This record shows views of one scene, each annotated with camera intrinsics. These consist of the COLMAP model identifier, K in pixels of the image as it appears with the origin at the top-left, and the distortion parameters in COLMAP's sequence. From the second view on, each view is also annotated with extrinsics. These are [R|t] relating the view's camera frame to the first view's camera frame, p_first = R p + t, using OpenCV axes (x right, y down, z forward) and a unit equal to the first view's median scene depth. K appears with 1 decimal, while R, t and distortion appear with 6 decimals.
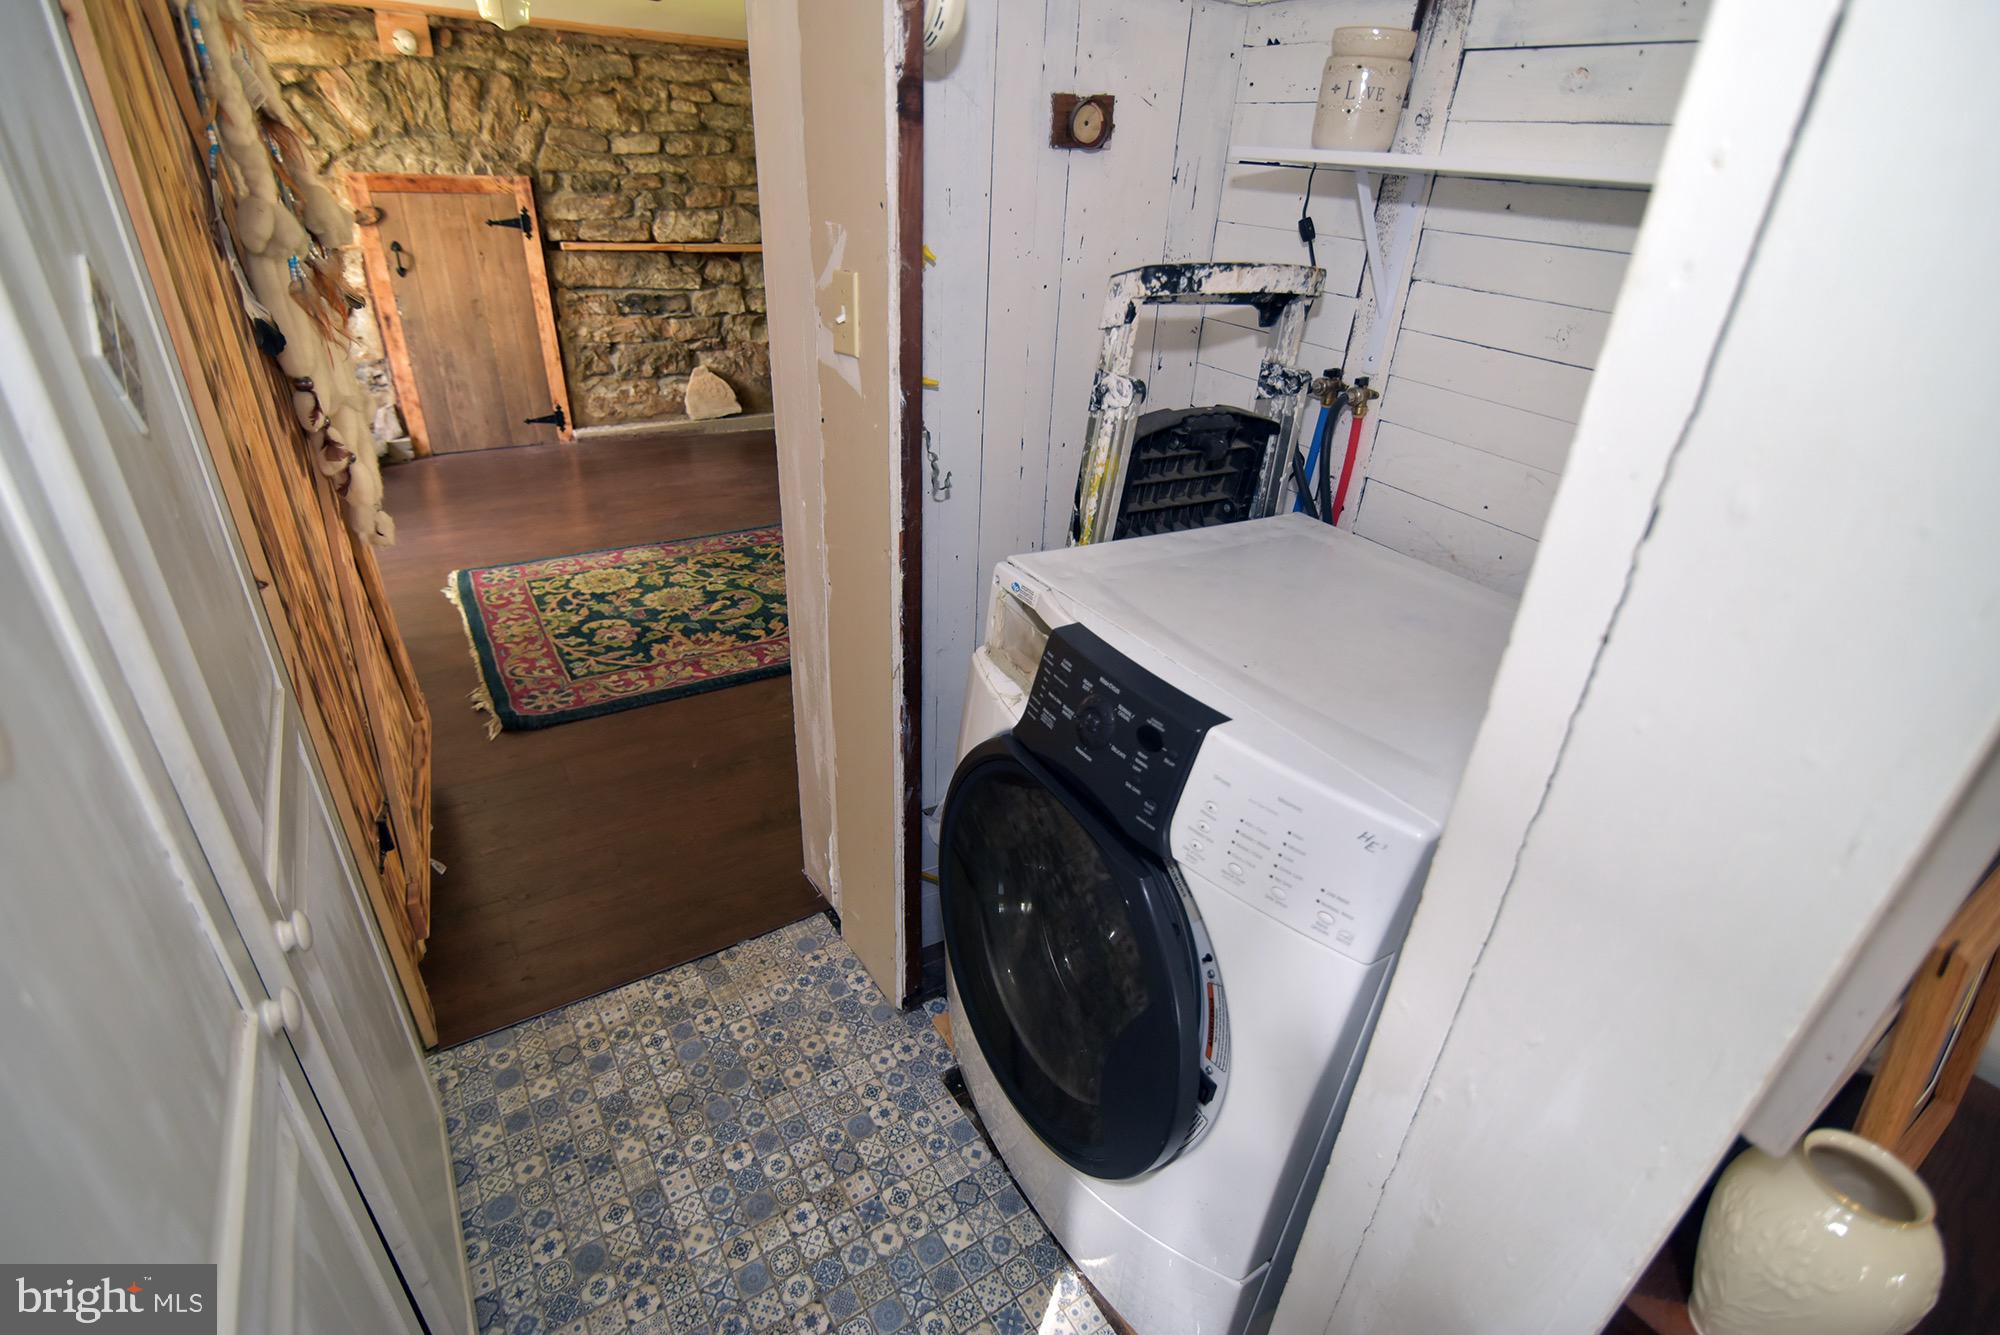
lens RADIAL K [[908.7, 0, 984.5], [0, 908.7, 673.7], [0, 0, 1]] dist [-0.021580, 0.000599]
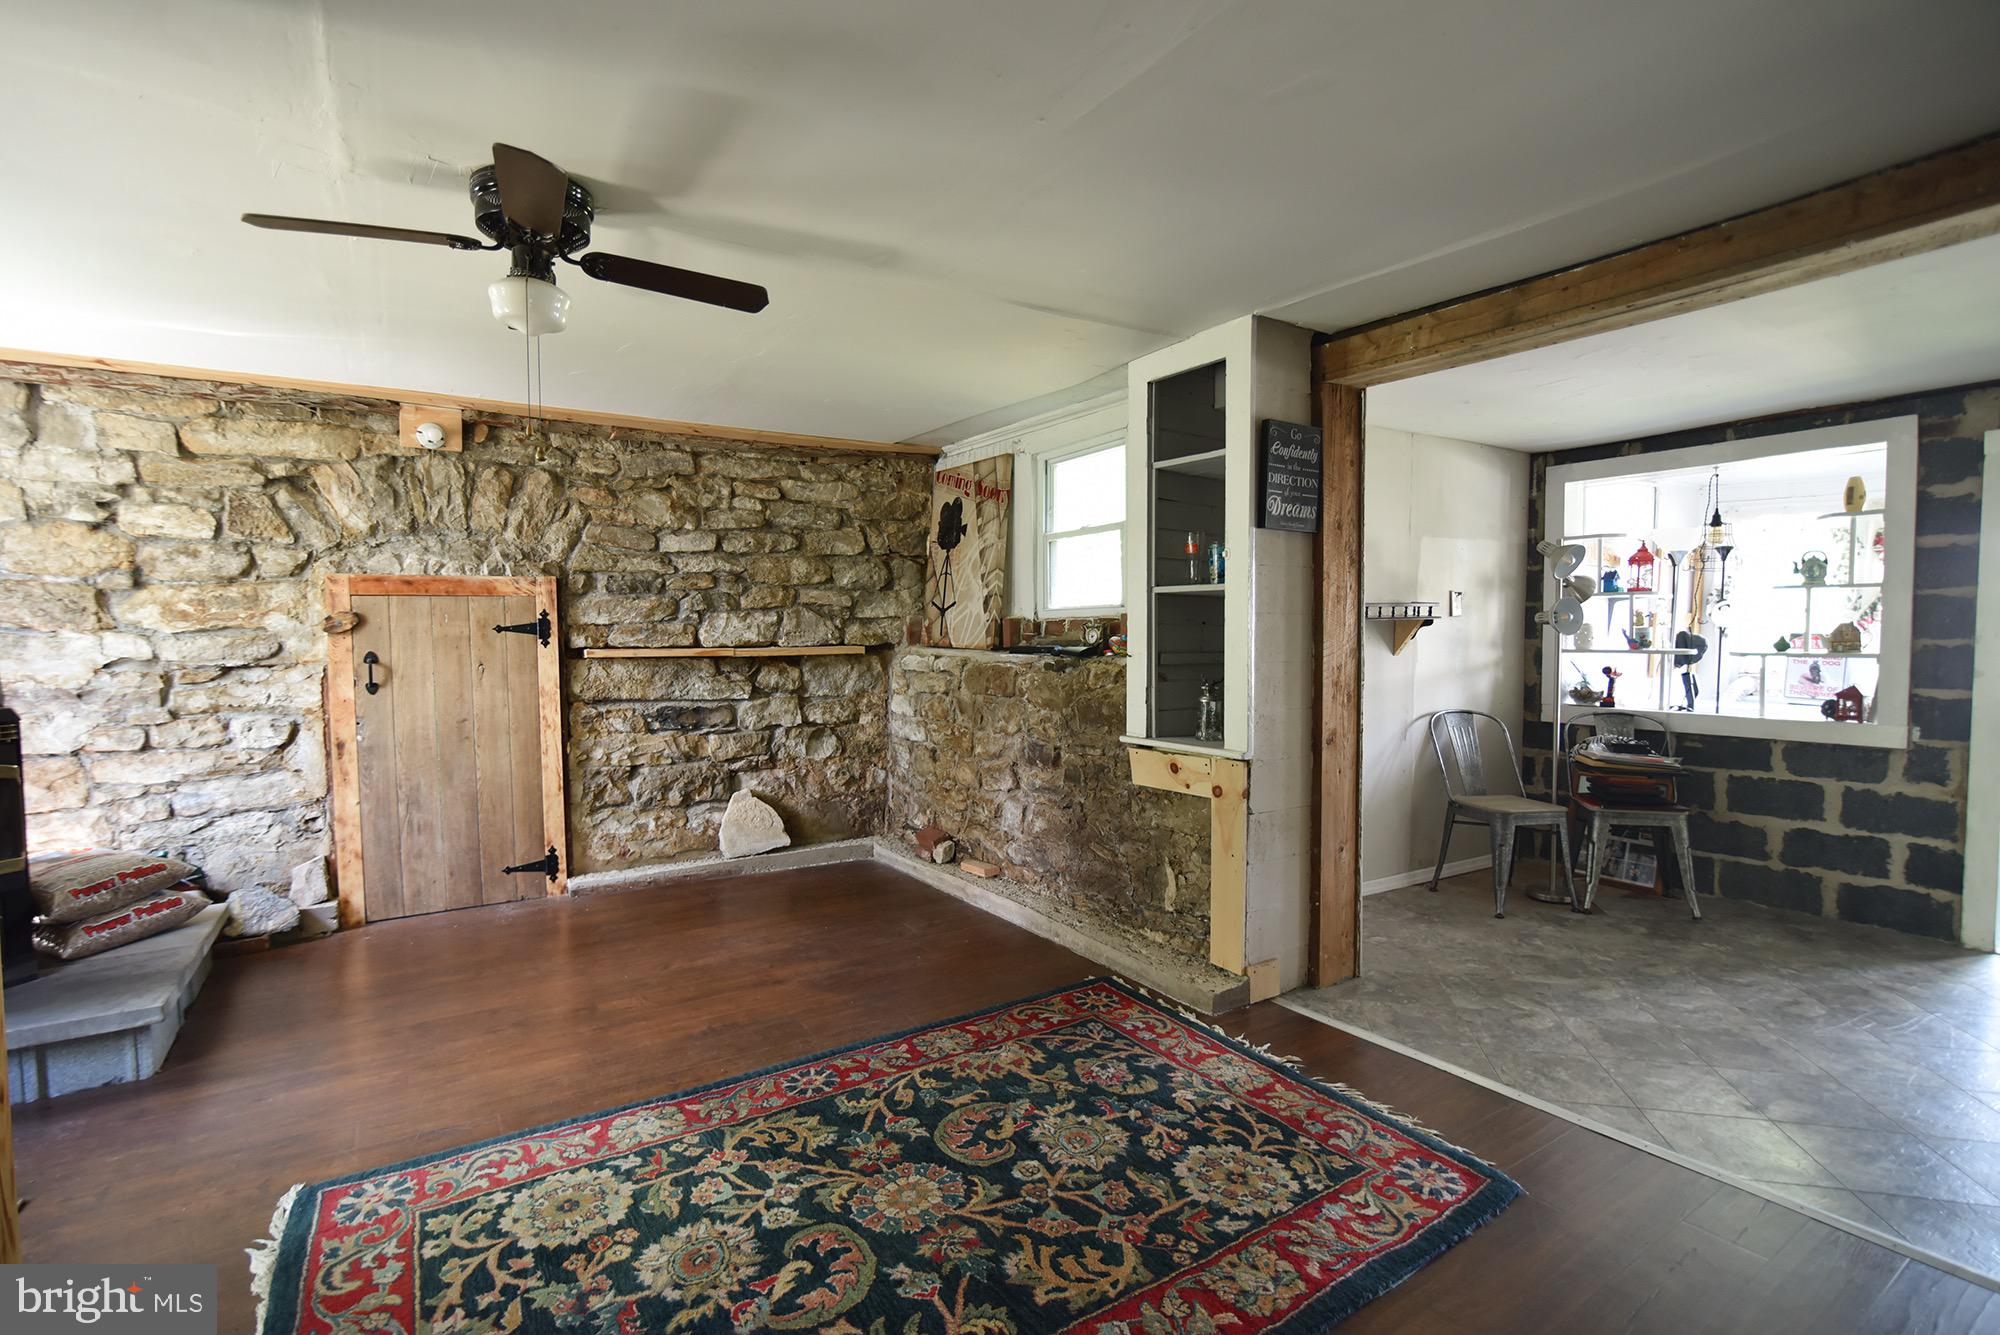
lens RADIAL K [[908.7, 0, 984.5], [0, 908.7, 673.7], [0, 0, 1]] dist [-0.021580, 0.000599]
pose [[0.999253, -0.038558, 0.002734, -0.118225], [0.036235, 0.909711, -0.413658, -0.113844], [0.013462, 0.413448, 0.910428, 0.282151]]
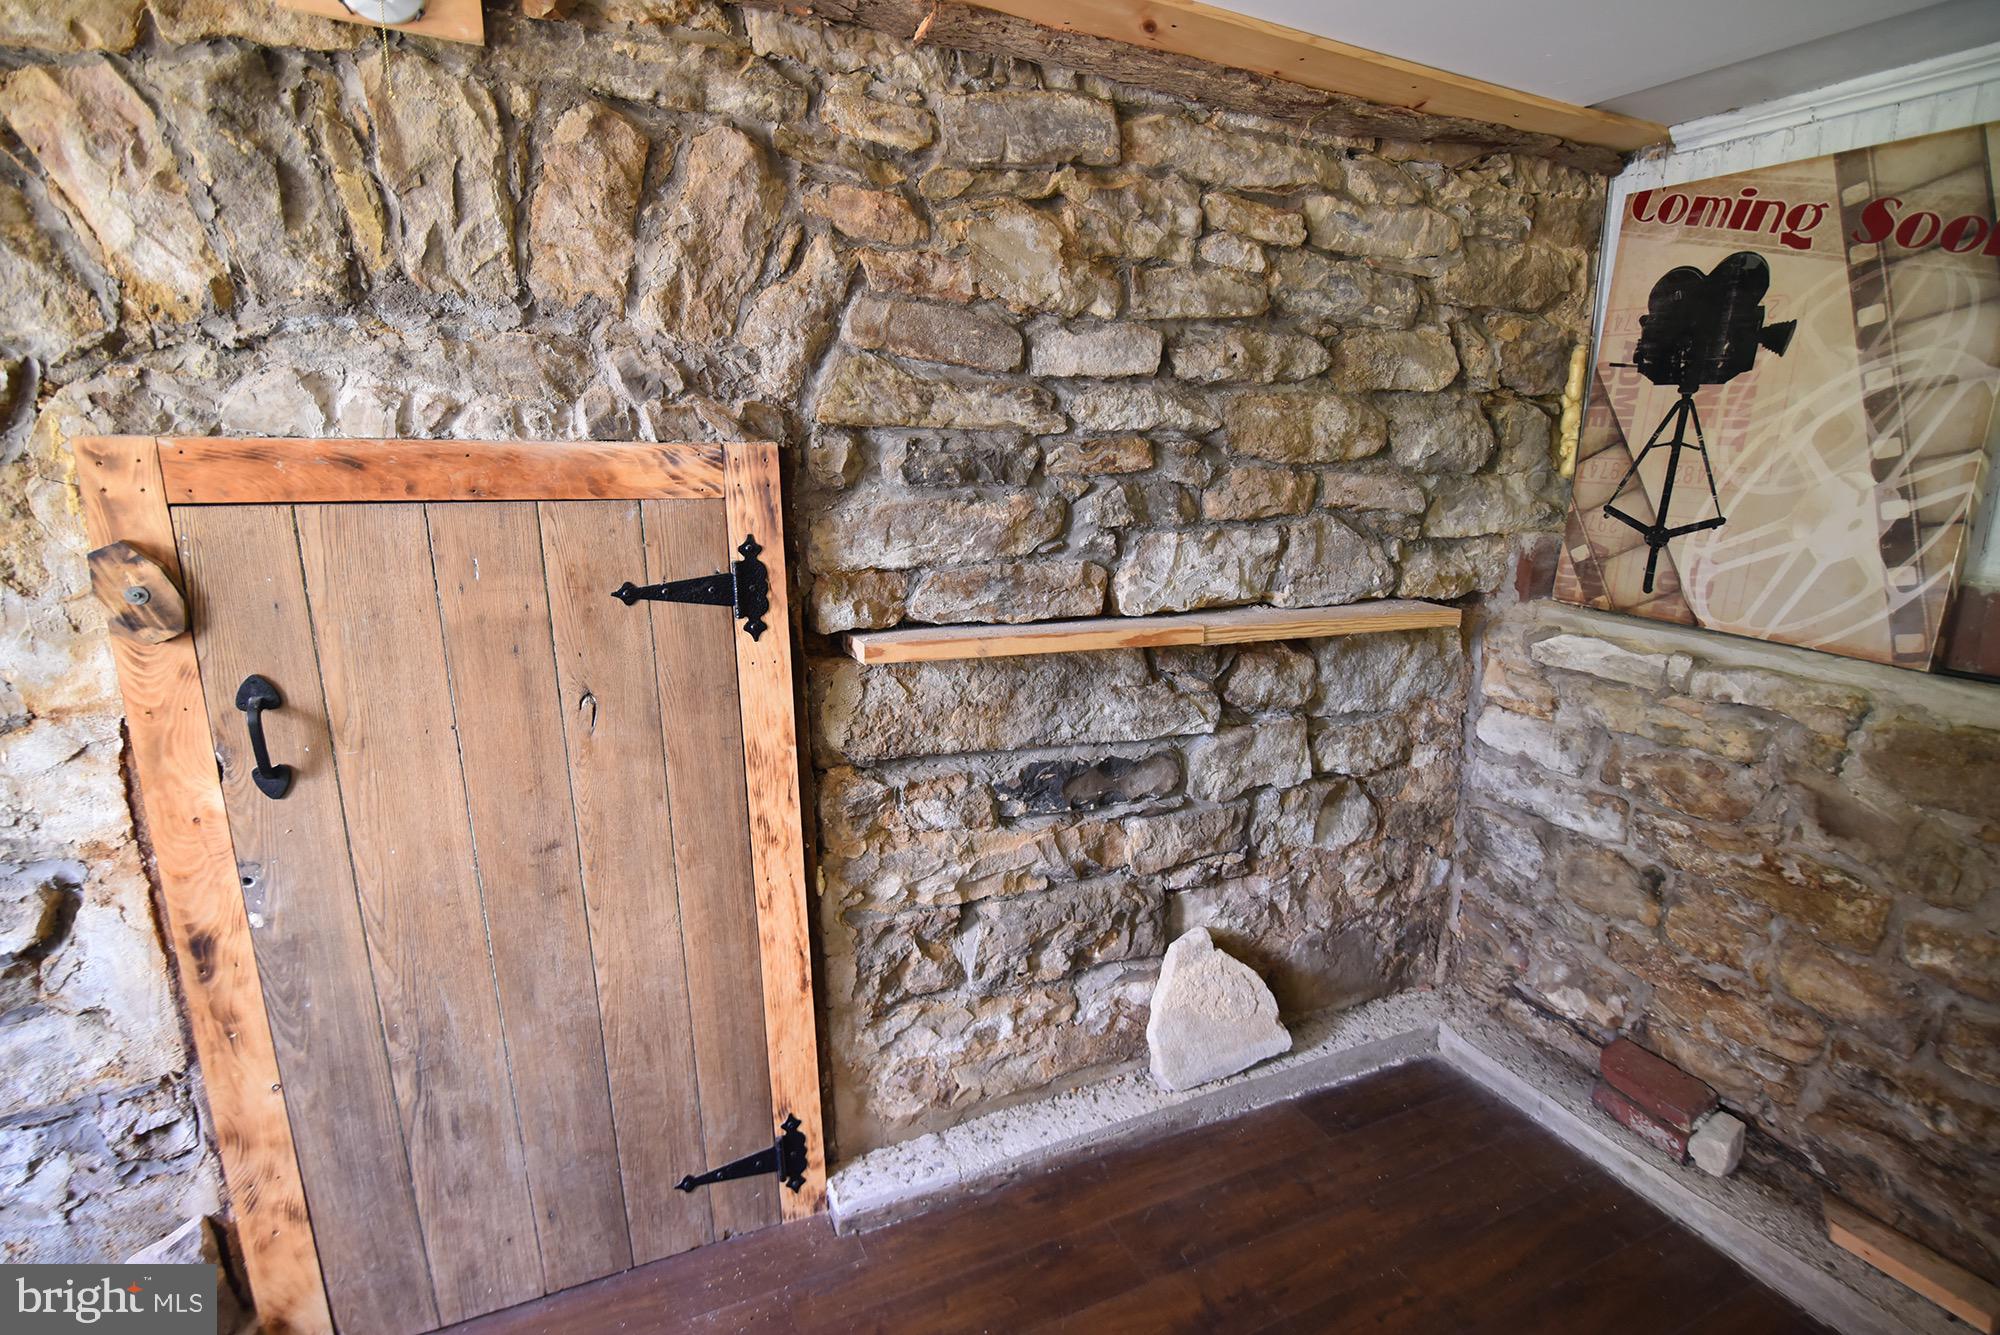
lens RADIAL K [[1044.2, 0, 1153.8], [0, 1044.2, 701.4], [0, 0, 1]] dist [-0.023141, 0.001024]
pose [[0.999135, -0.004783, -0.041304, -0.361909], [-0.005683, 0.968330, -0.249609, -0.378528], [0.041190, 0.249627, 0.967466, 0.680308]]
